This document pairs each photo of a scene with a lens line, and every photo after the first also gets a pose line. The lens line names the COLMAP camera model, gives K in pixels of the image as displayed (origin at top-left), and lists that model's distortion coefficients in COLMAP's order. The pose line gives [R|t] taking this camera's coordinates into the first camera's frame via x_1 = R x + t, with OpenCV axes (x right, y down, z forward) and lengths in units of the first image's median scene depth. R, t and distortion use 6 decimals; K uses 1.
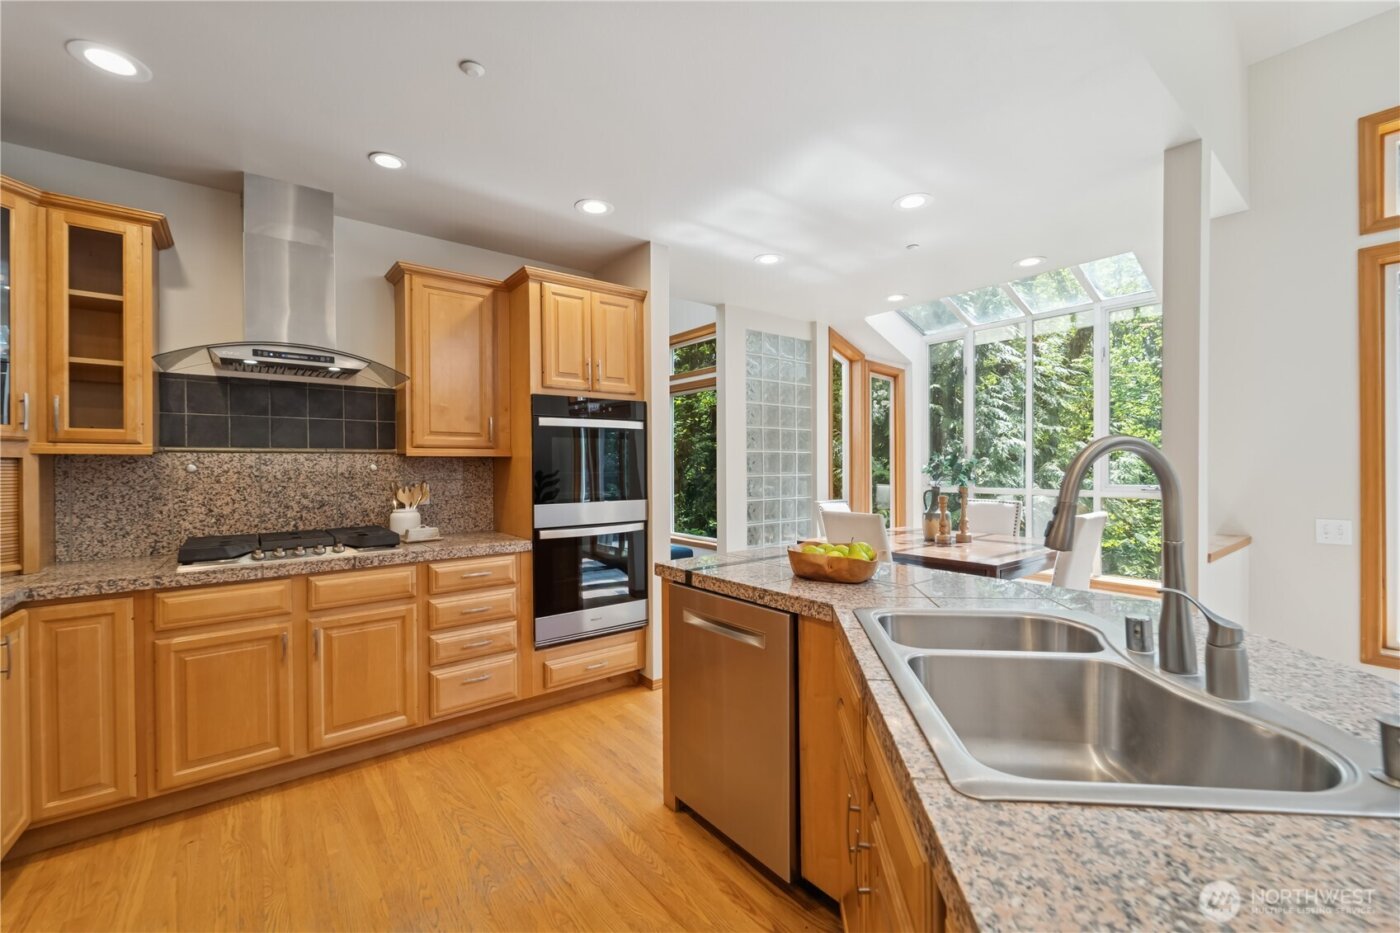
lens RADIAL K [[576.8, 0, 707.3], [0, 576.8, 470.8], [0, 0, 1]] dist [0.003559, -0.002074]
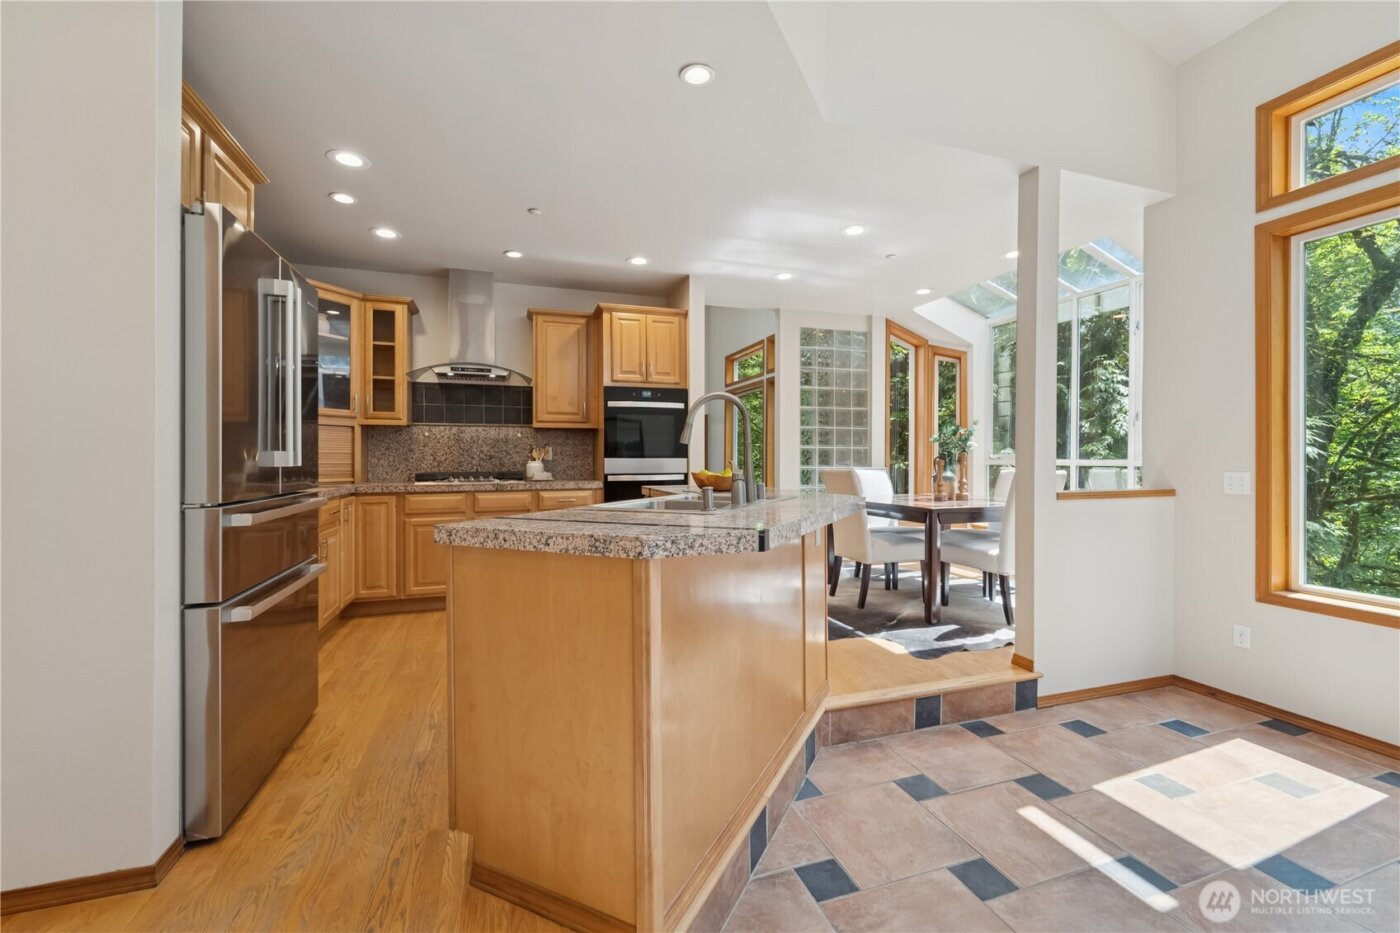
lens RADIAL K [[576.8, 0, 702.0], [0, 576.8, 461.7], [0, 0, 1]] dist [0.003559, -0.002074]
pose [[0.941631, 0.005764, -0.336596, 0.490264], [-0.006527, 0.999978, -0.001136, 0.072325], [0.336582, 0.003266, 0.941648, -0.379151]]
